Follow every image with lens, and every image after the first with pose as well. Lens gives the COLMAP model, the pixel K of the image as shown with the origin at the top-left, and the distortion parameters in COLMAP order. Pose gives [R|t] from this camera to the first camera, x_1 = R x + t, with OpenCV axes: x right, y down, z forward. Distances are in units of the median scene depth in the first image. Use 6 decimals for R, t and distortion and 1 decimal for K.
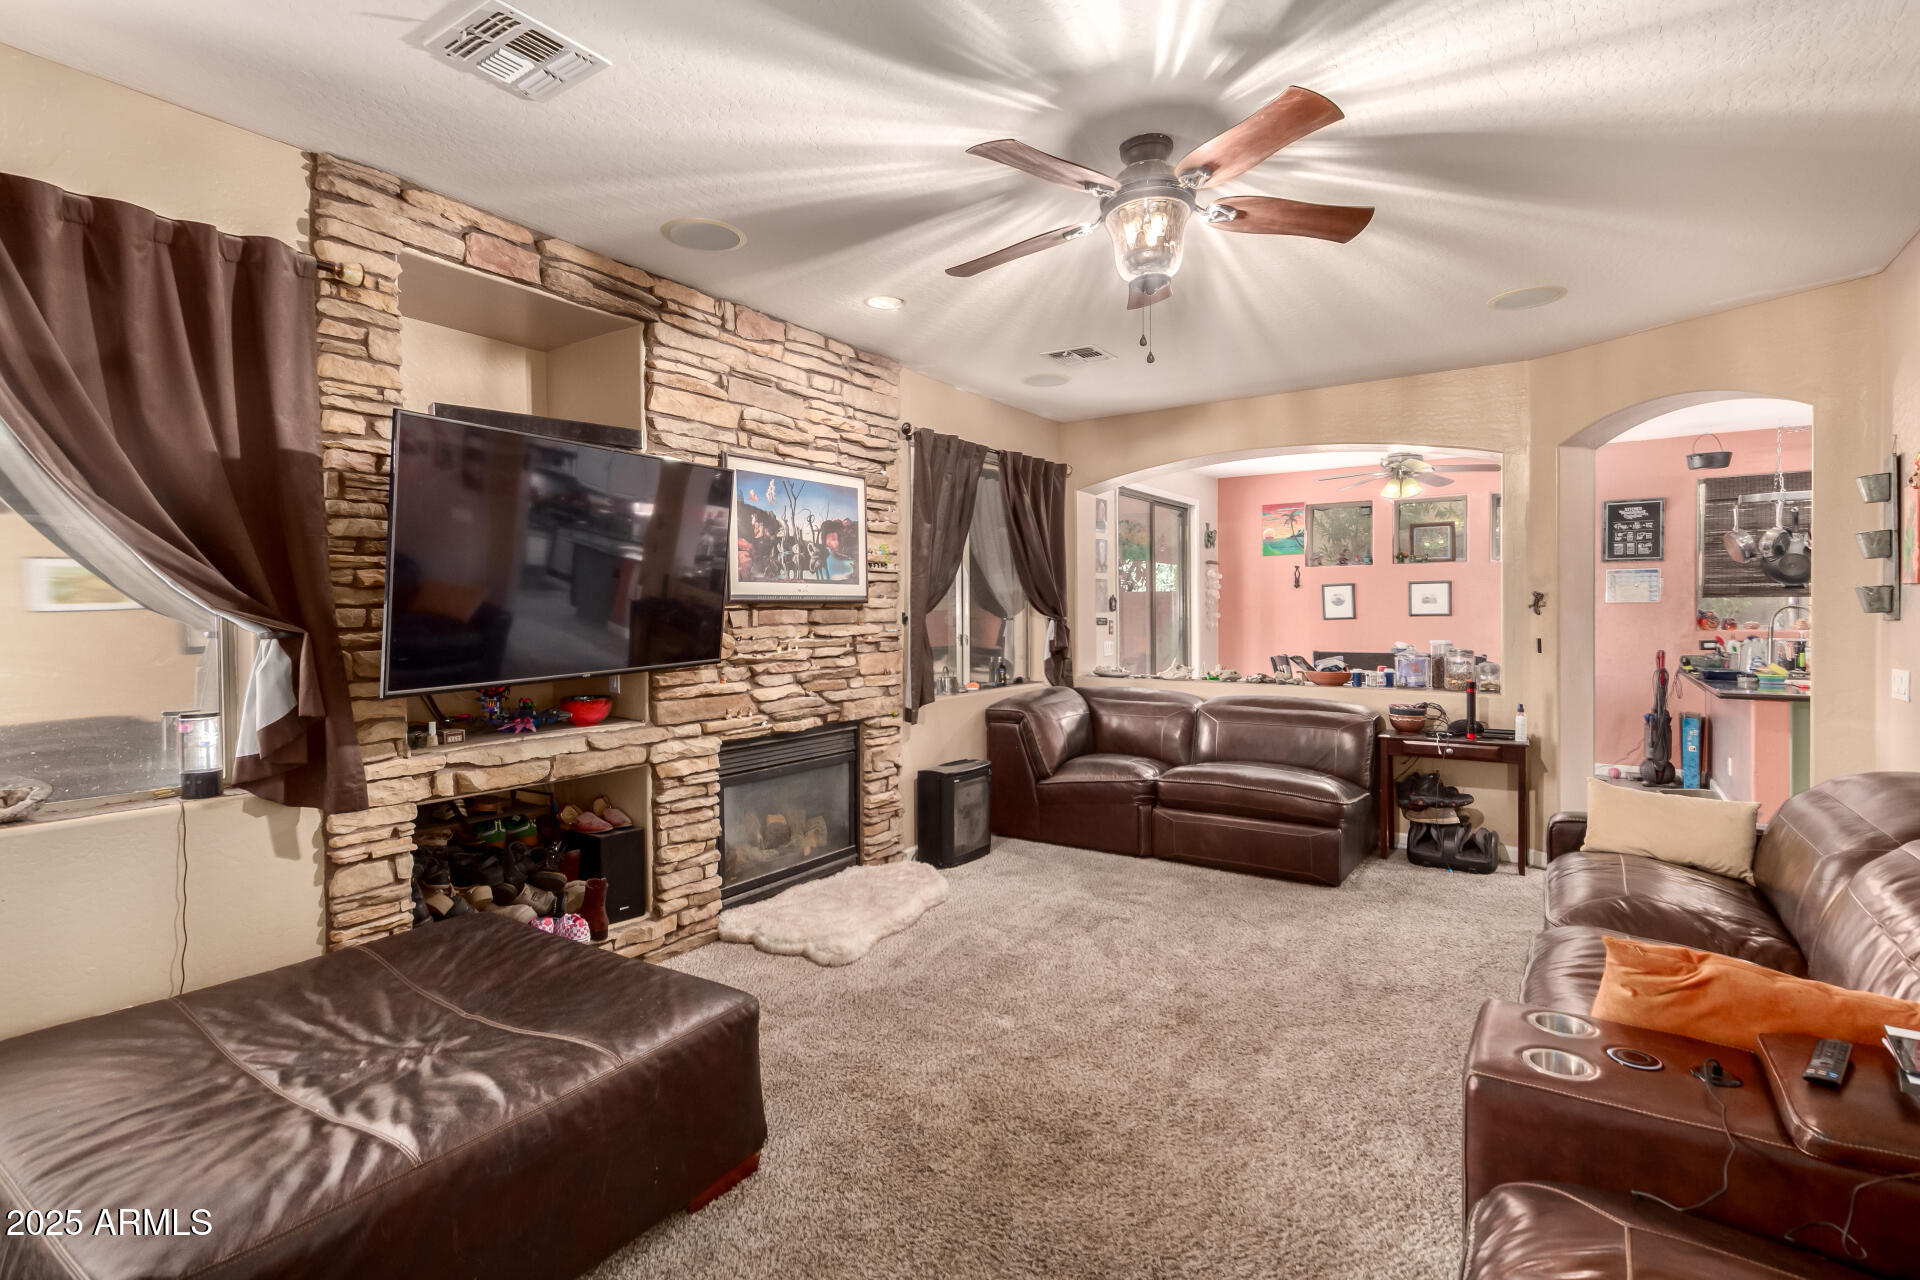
lens RADIAL K [[893.0, 0, 975.3], [0, 893.0, 633.1], [0, 0, 1]] dist [0.004245, -0.000906]
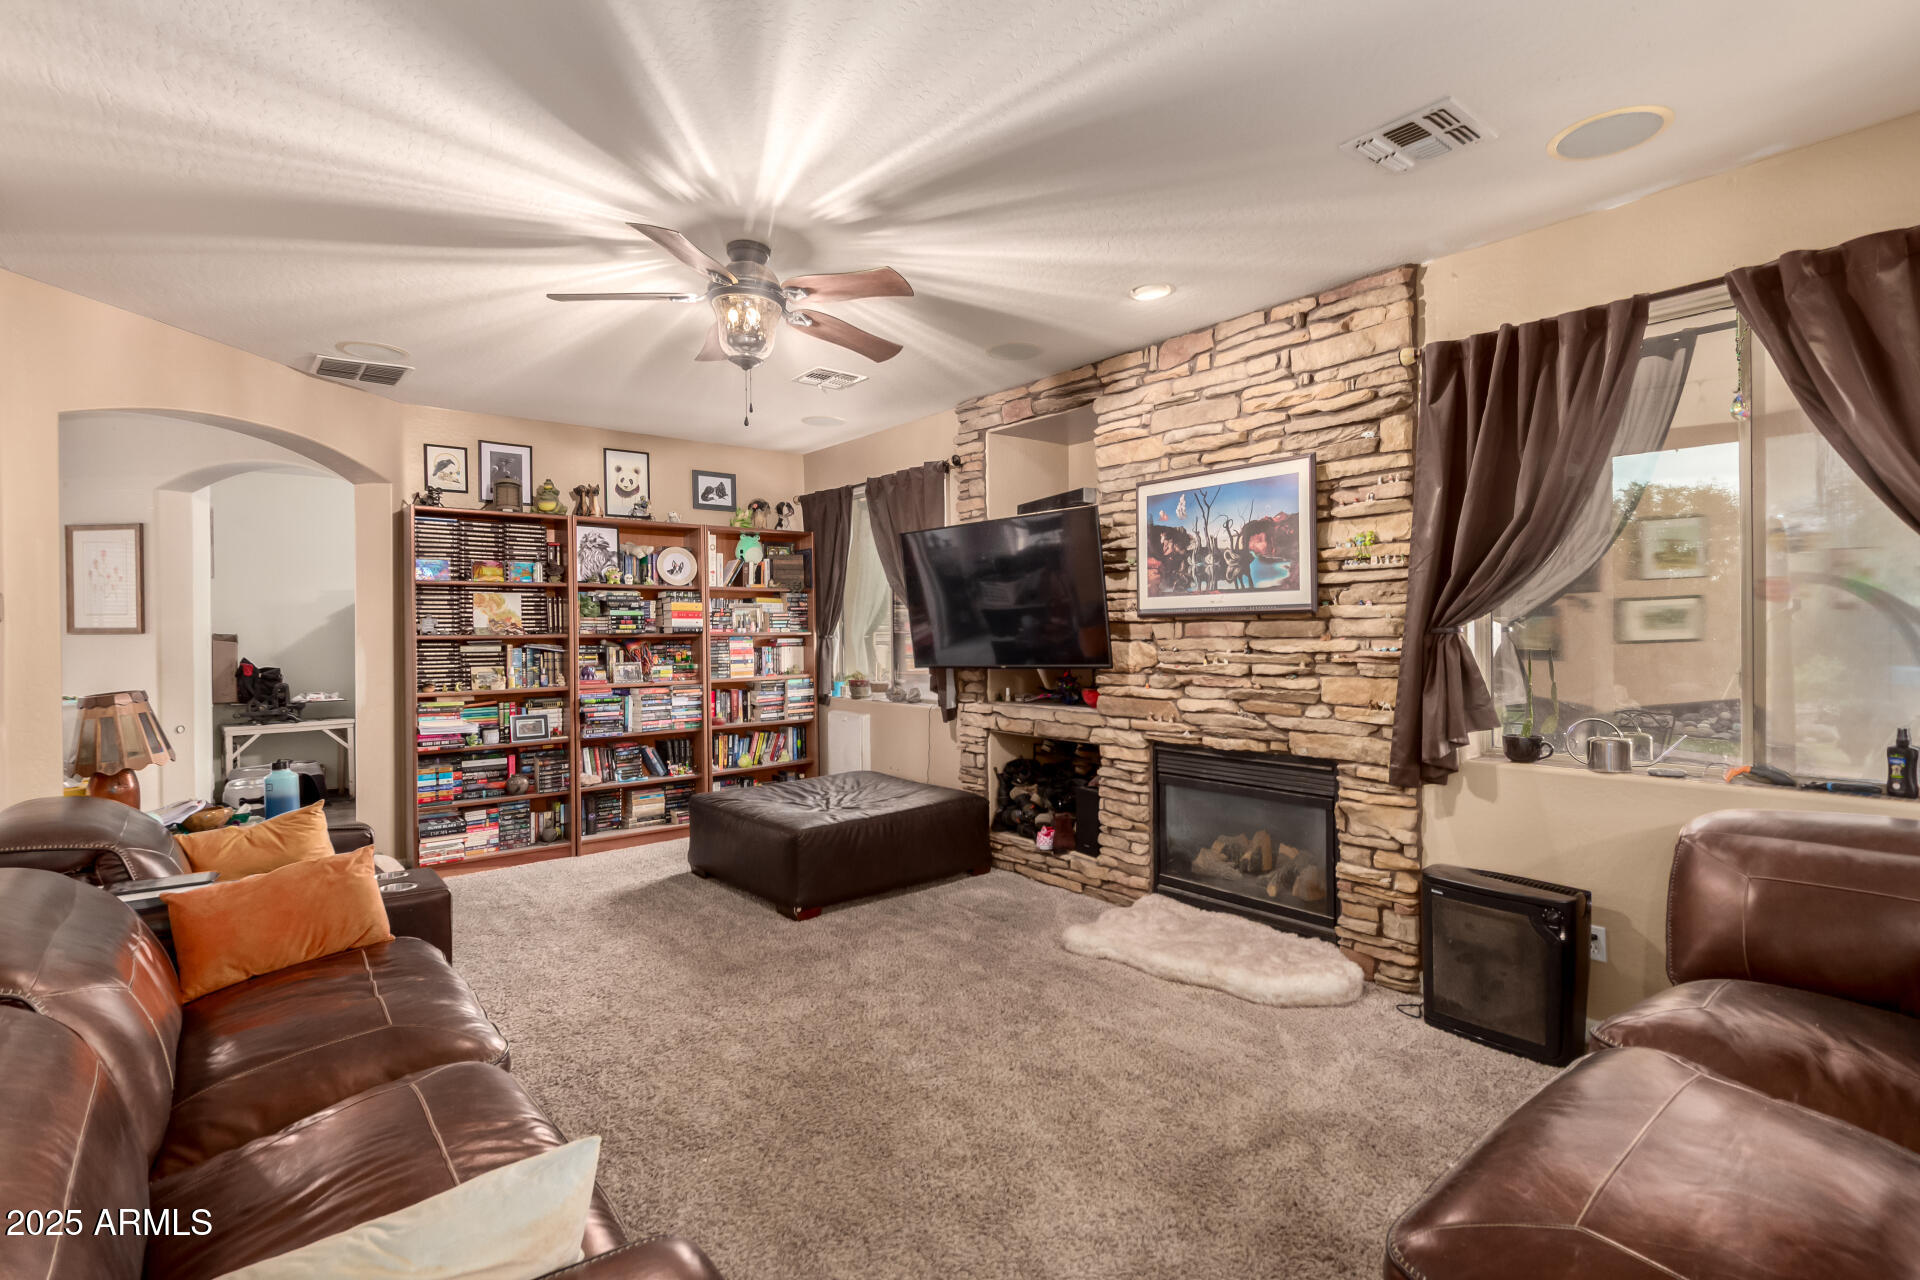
lens RADIAL K [[893.0, 0, 965.7], [0, 893.0, 631.7], [0, 0, 1]] dist [0.004245, -0.000906]
pose [[-0.278835, 0.013564, -0.960243, 0.792340], [-0.009833, 0.999808, 0.016978, -0.029159], [0.960289, 0.014176, -0.278648, 1.005864]]
